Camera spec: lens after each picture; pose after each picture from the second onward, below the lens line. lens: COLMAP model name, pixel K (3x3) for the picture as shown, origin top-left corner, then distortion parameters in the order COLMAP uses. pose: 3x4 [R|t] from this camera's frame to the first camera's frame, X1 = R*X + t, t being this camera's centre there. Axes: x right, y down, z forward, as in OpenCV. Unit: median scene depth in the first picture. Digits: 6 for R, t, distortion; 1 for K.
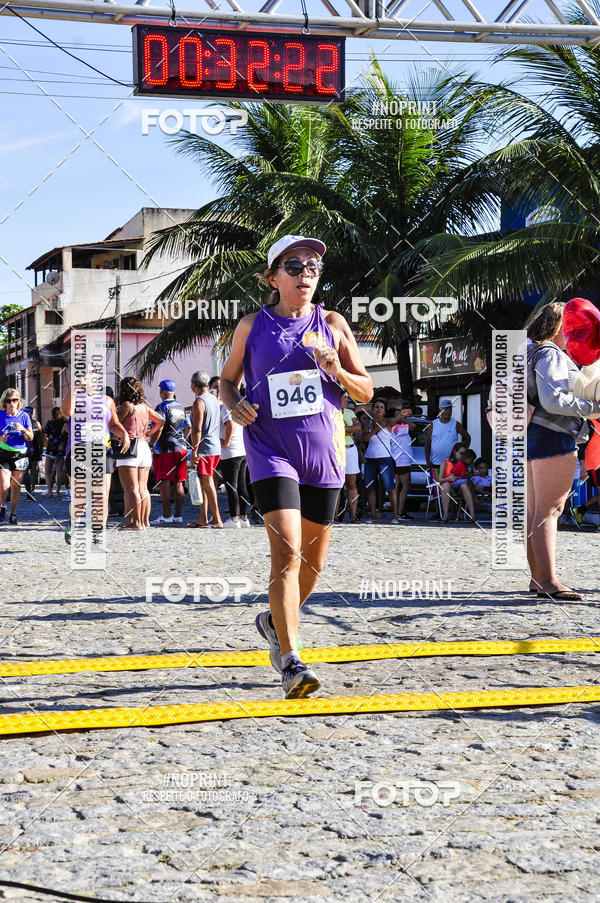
lens RADIAL K [[2242.1, 0, 301.4], [0, 2242.1, 463.6], [0, 0, 1]] dist [0.531743, 1.076393]
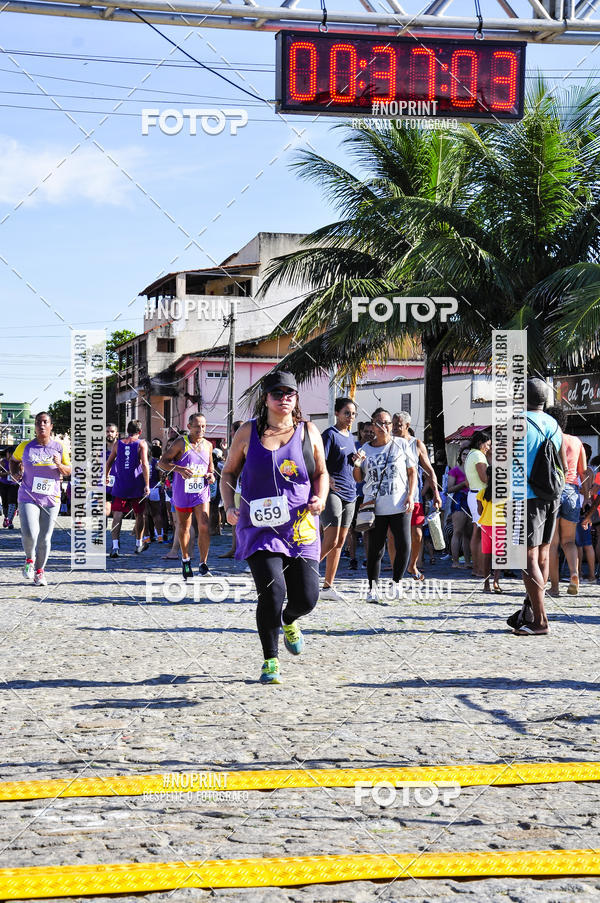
lens RADIAL K [[2910.5, 0, 308.7], [0, 2910.5, 485.7], [0, 0, 1]] dist [0.973459, 2.508554]
pose [[0.997700, 0.014854, -0.066130, 0.017982], [-0.017093, 0.999295, -0.033423, 0.018574], [0.065587, 0.034476, 0.997251, -0.123782]]
